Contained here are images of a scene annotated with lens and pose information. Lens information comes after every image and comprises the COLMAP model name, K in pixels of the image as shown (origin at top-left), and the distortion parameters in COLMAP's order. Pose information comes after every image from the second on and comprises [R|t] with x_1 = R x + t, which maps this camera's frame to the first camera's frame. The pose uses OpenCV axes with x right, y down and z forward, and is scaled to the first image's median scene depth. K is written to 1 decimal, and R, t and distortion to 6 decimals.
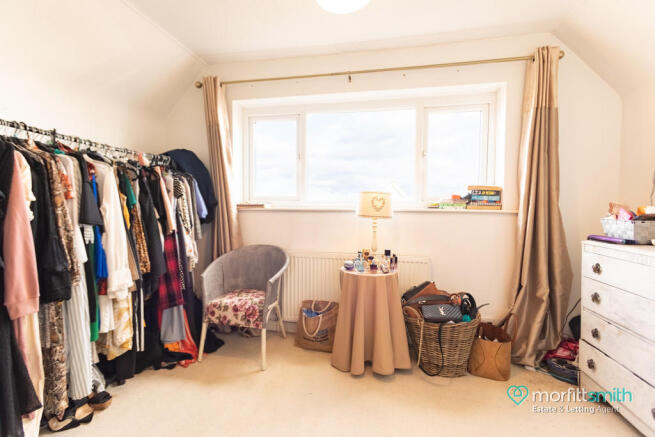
lens RADIAL K [[306.9, 0, 327.5], [0, 306.9, 218.5], [0, 0, 1]] dist [0.002572, 0.000151]
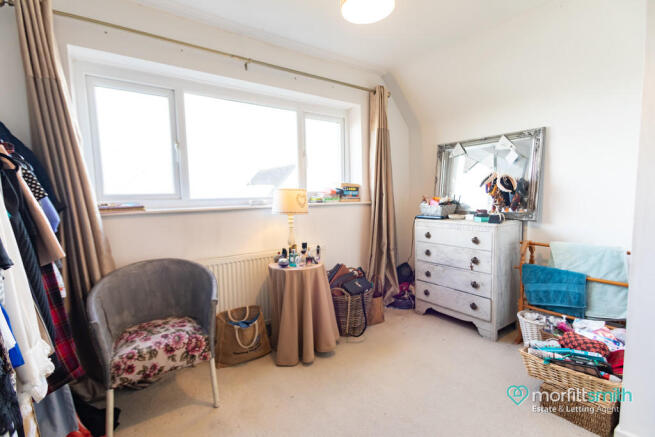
lens RADIAL K [[308.6, 0, 327.8], [0, 308.6, 222.1], [0, 0, 1]] dist [0.011955, -0.000051]
pose [[0.672347, -0.087852, 0.735004, -0.555202], [0.054840, 0.996115, 0.068896, -0.041674], [-0.738202, -0.006015, 0.674553, 0.208053]]
